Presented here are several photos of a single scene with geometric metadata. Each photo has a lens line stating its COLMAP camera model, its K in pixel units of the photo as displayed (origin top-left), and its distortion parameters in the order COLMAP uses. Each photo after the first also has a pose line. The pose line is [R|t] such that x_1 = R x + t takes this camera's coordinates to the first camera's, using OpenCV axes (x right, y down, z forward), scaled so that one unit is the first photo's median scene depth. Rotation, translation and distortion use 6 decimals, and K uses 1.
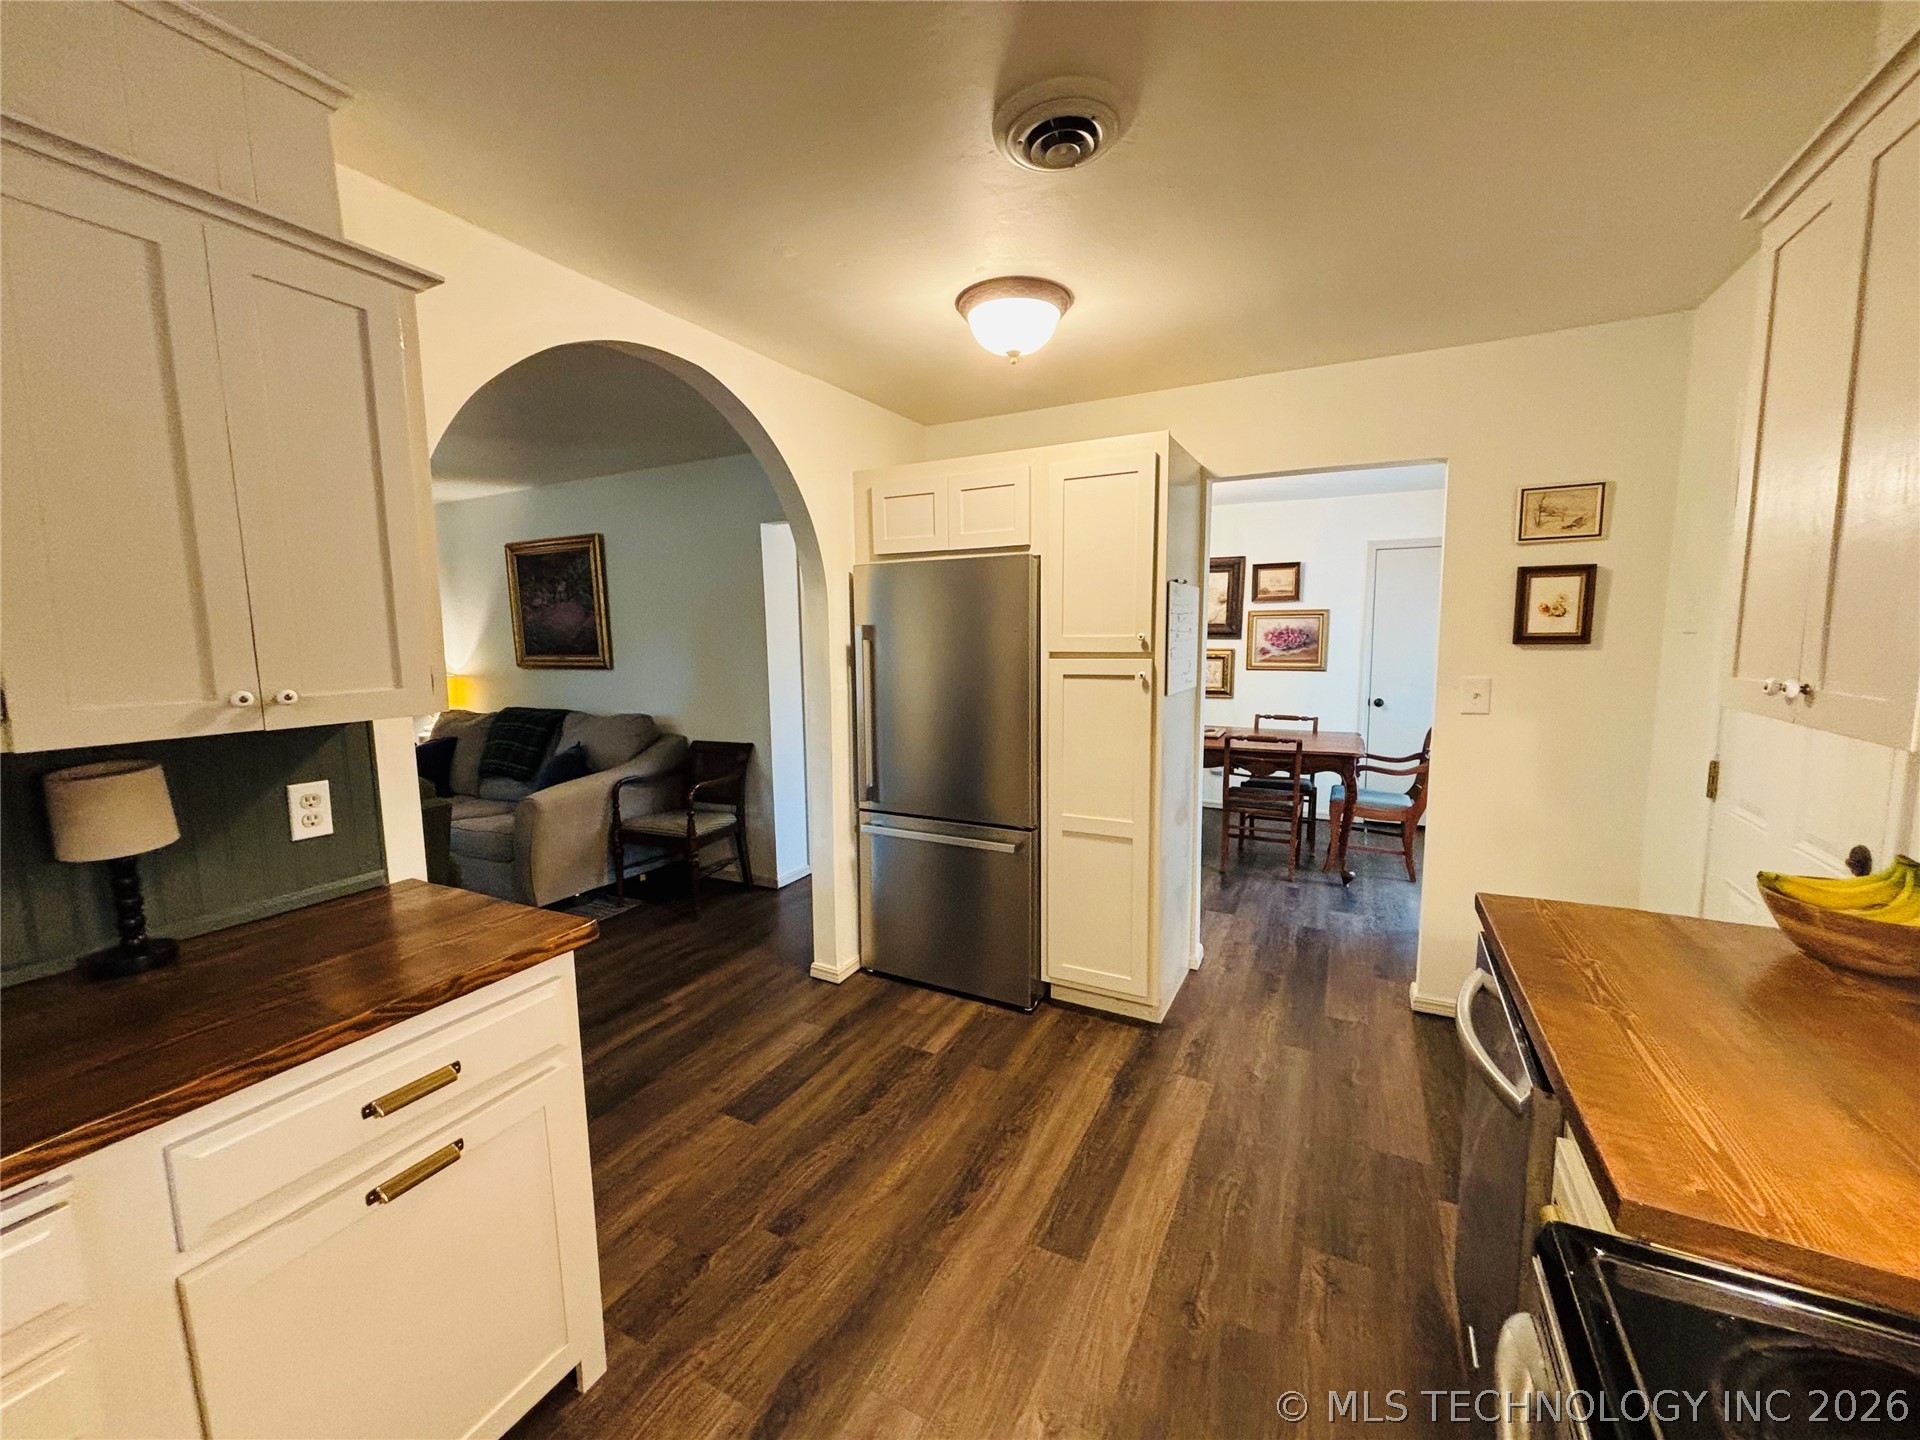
lens RADIAL K [[766.3, 0, 960.0], [0, 766.3, 720.0], [0, 0, 1]] dist [0.000817, 0.000088]
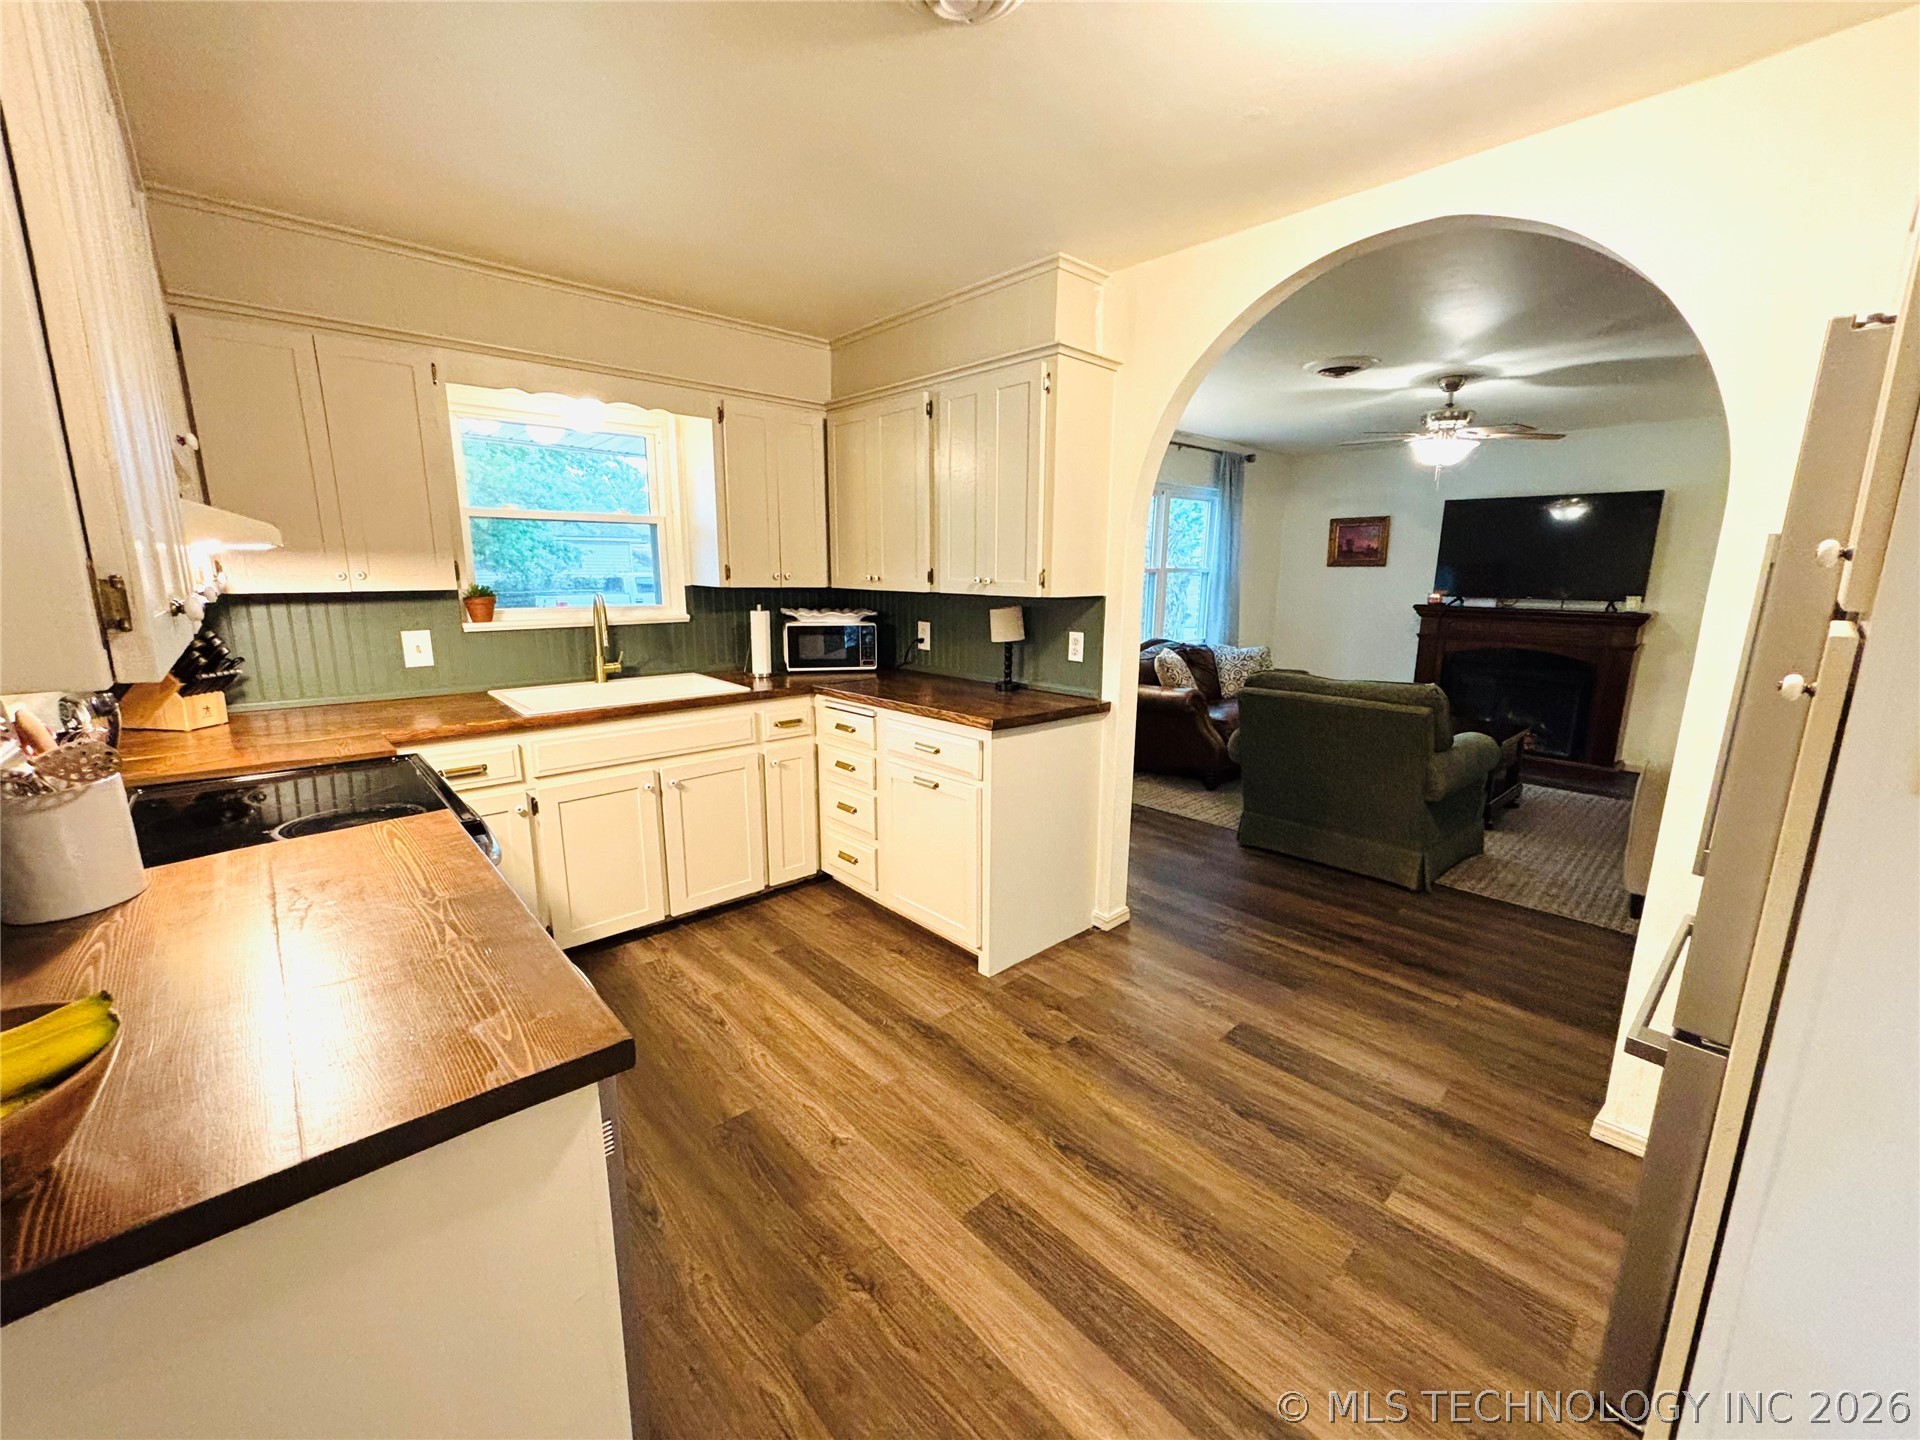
lens RADIAL K [[766.3, 0, 960.0], [0, 766.3, 720.0], [0, 0, 1]] dist [0.000817, 0.000088]
pose [[-0.333326, 0.194585, -0.922513, 0.401961], [-0.113247, 0.963123, 0.244070, -0.053496], [0.935986, 0.185827, -0.298998, 0.512009]]
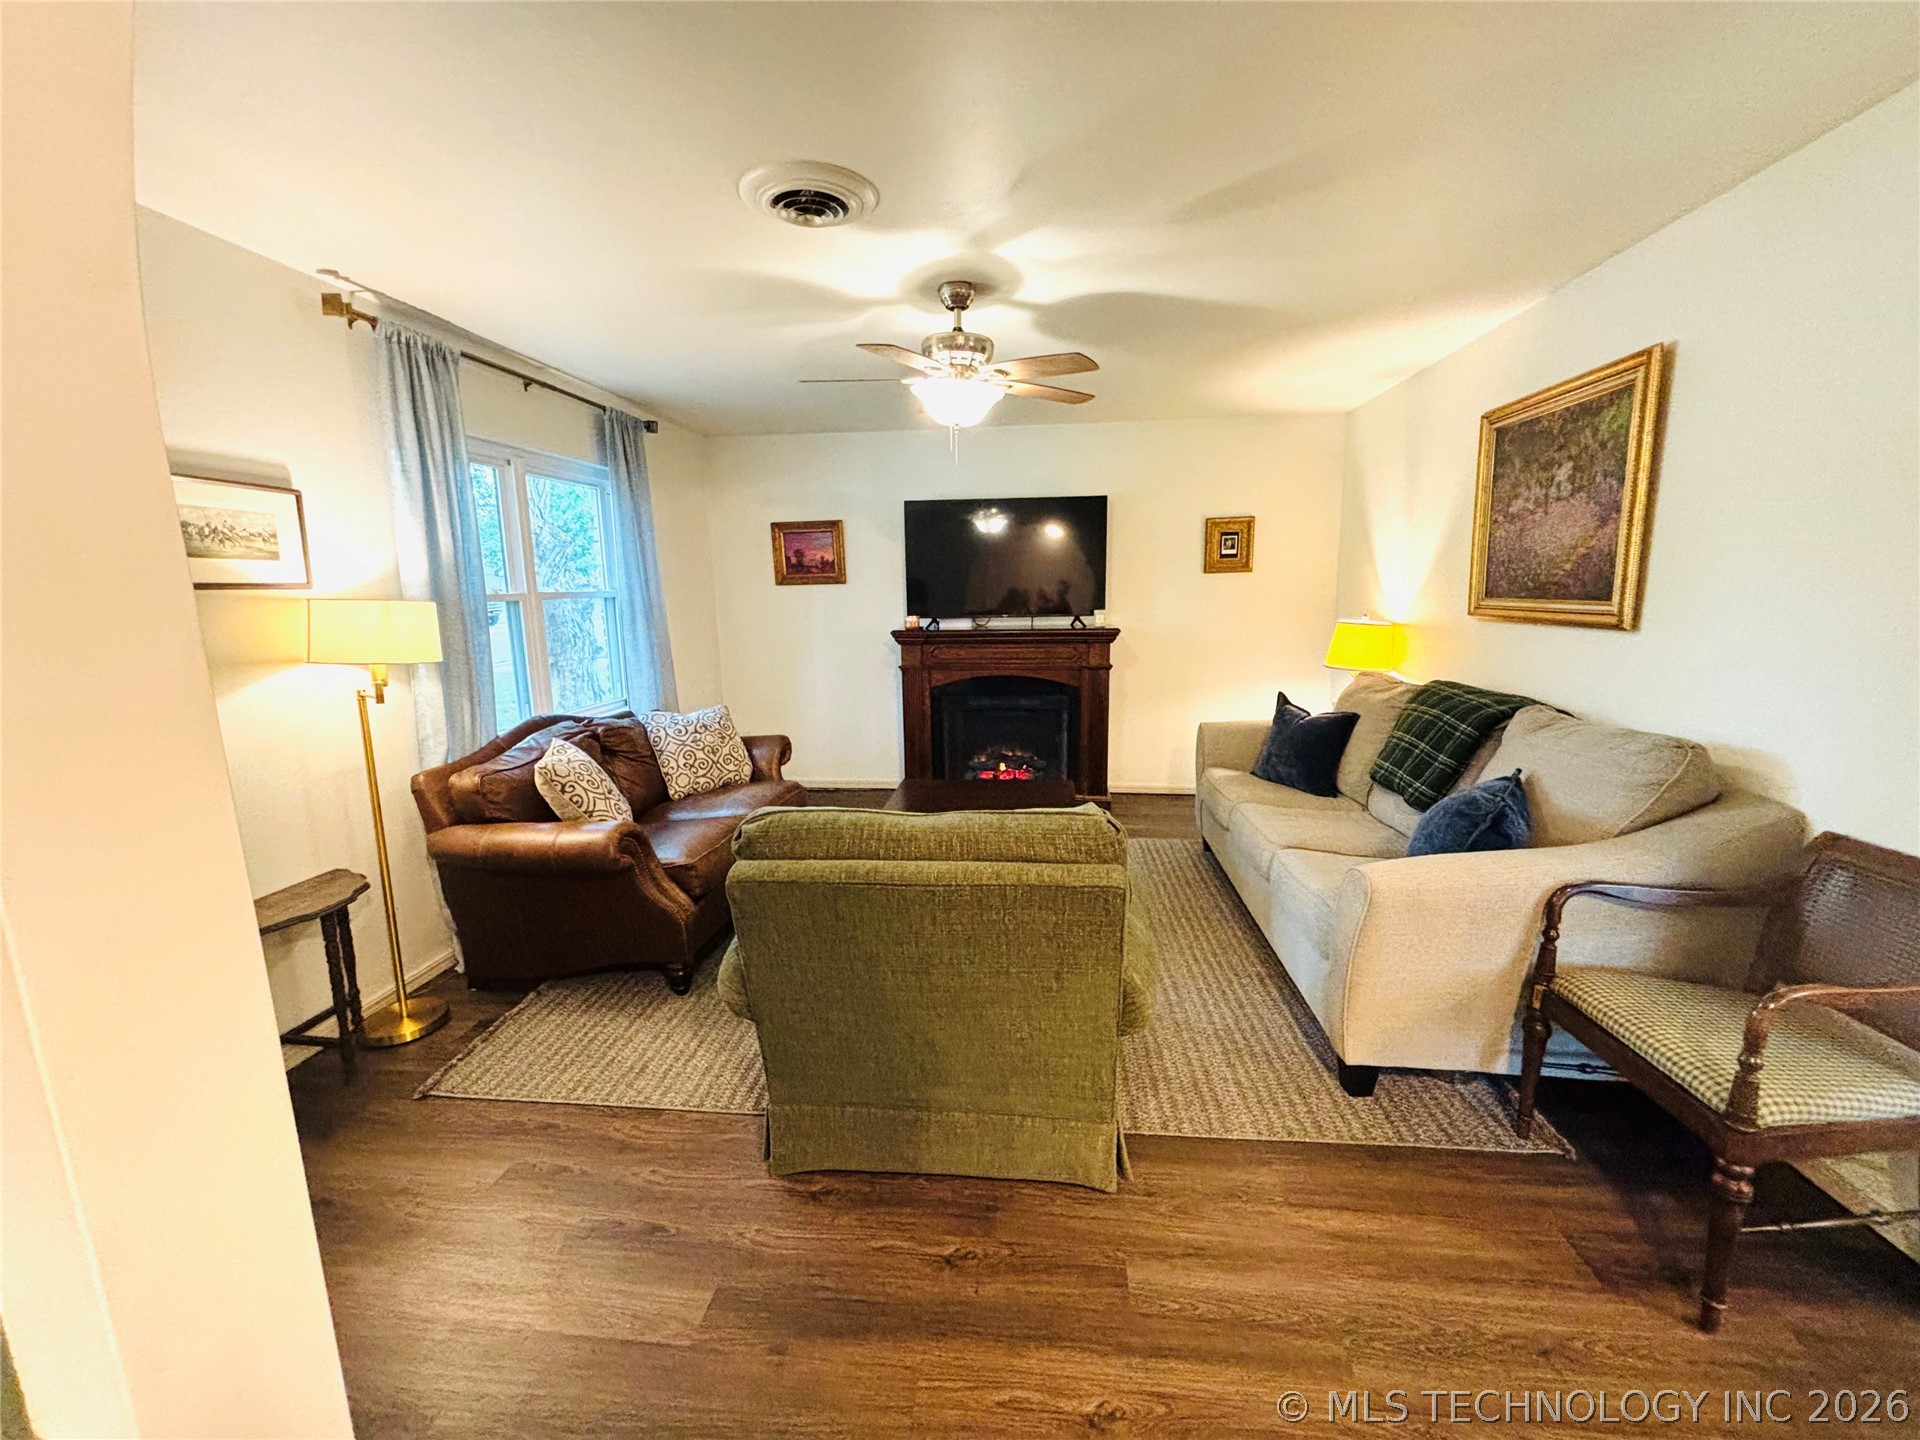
lens RADIAL K [[780.3, 0, 951.5], [0, 780.3, 726.6], [0, 0, 1]] dist [0.001367, -0.000021]
pose [[0.362048, 0.172804, -0.916002, -0.174721], [-0.095355, 0.984378, 0.148014, -0.046869], [0.927270, 0.033757, 0.372869, 0.496482]]
